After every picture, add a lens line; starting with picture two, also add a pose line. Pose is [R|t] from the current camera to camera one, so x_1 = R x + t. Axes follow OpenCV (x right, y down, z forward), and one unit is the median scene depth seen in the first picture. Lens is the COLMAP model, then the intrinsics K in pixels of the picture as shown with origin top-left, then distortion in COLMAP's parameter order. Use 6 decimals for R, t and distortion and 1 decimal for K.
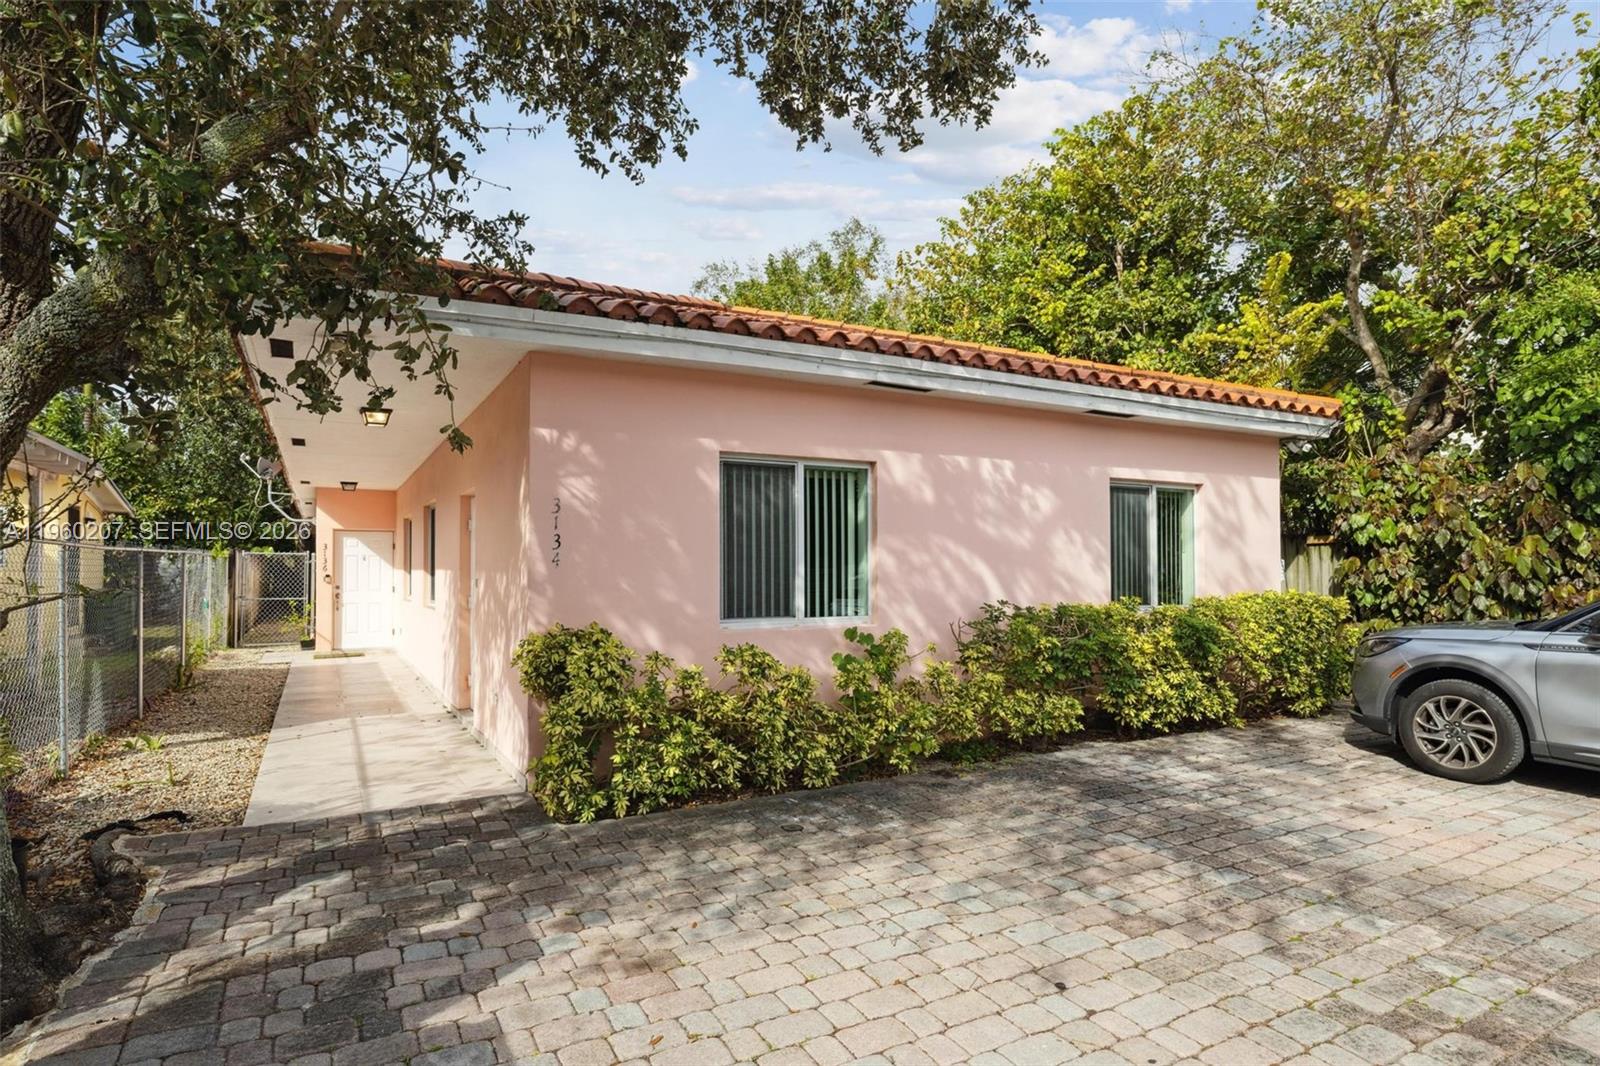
lens RADIAL K [[858.1, 0, 801.3], [0, 858.1, 561.7], [0, 0, 1]] dist [0.000134, 0.000191]
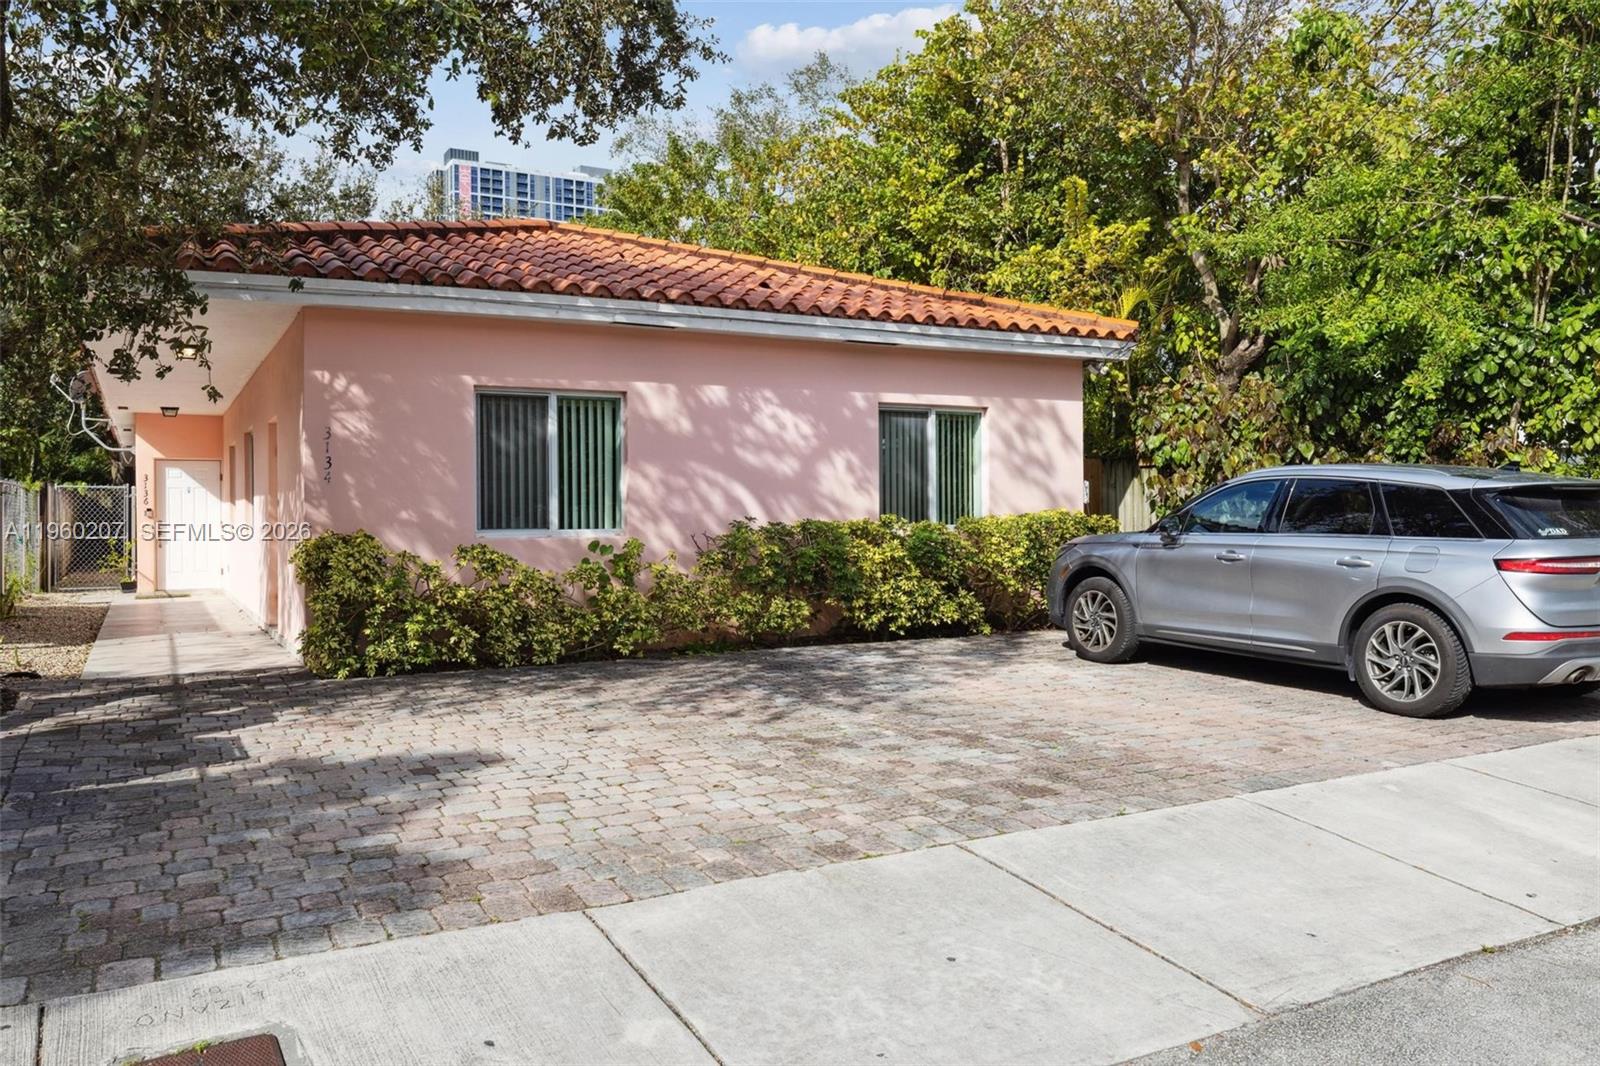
lens RADIAL K [[1205.8, 0, 800.0], [0, 1205.8, 533.0], [0, 0, 1]] dist [0.001528, -0.000405]
pose [[0.999881, -0.005119, -0.014581, 0.336628], [0.005444, 0.999737, 0.022281, 0.034241], [0.014463, -0.022358, 0.999645, -0.578266]]
